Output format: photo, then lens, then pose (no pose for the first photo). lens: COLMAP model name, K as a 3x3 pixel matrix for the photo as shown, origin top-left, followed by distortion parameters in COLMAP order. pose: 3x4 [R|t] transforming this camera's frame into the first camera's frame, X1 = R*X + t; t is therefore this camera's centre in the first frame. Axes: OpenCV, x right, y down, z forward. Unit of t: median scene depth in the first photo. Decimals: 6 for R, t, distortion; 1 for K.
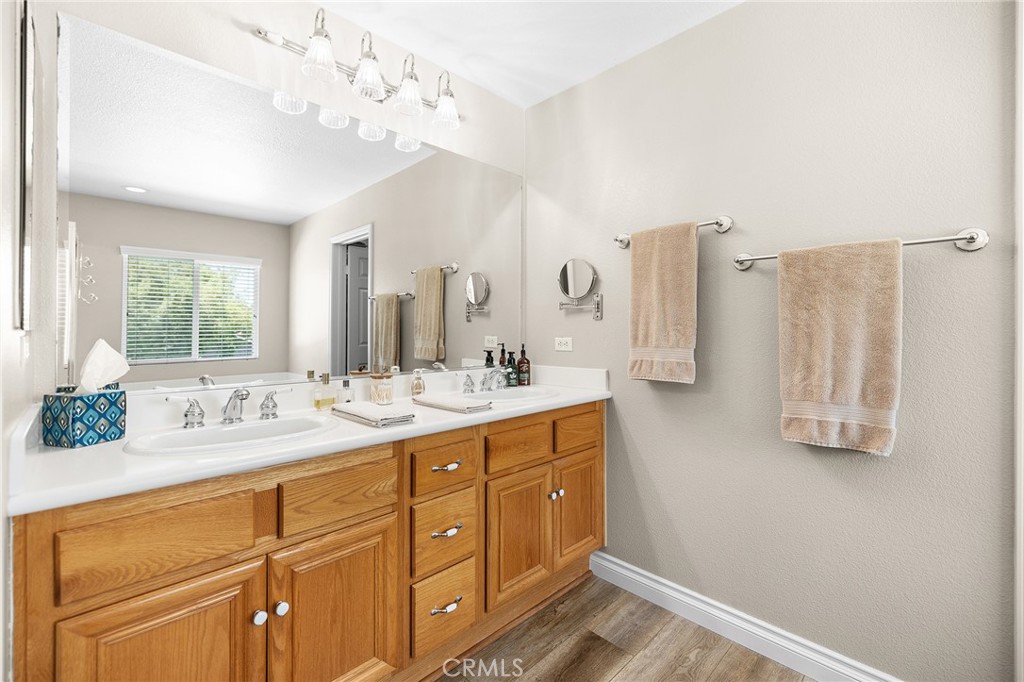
lens RADIAL K [[437.4, 0, 511.4], [0, 437.4, 332.6], [0, 0, 1]] dist [0.004769, -0.001205]
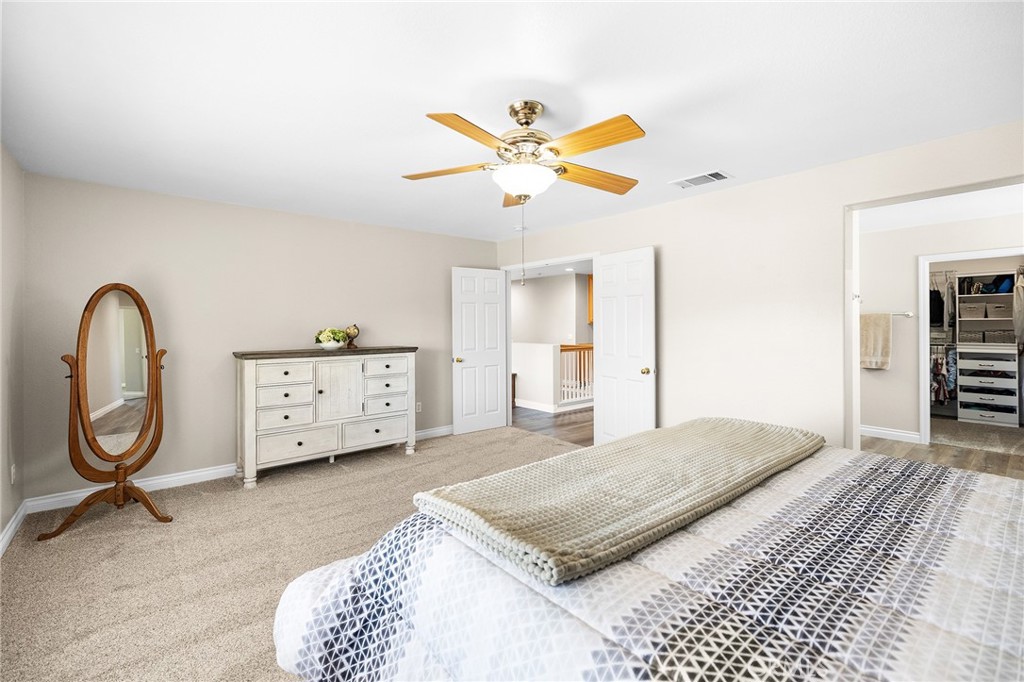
lens RADIAL K [[437.4, 0, 515.1], [0, 437.4, 321.9], [0, 0, 1]] dist [0.004769, -0.001205]
pose [[0.996996, -0.003038, -0.077400, -1.533550], [0.002051, 0.999916, -0.012829, -0.067709], [0.077432, 0.012632, 0.996918, -2.249688]]
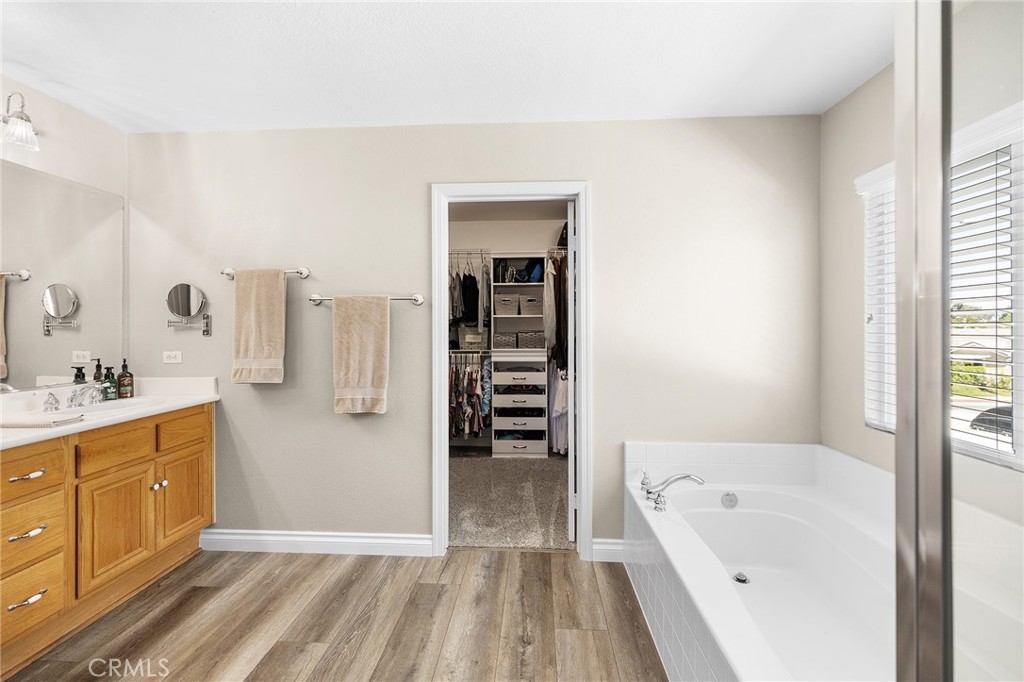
lens RADIAL K [[437.4, 0, 509.6], [0, 437.4, 327.8], [0, 0, 1]] dist [0.004769, -0.001205]
pose [[0.745470, -0.001729, 0.666537, 0.017874], [0.008001, 0.999948, -0.006355, -0.044673], [-0.666491, 0.010070, 0.745445, -0.528624]]
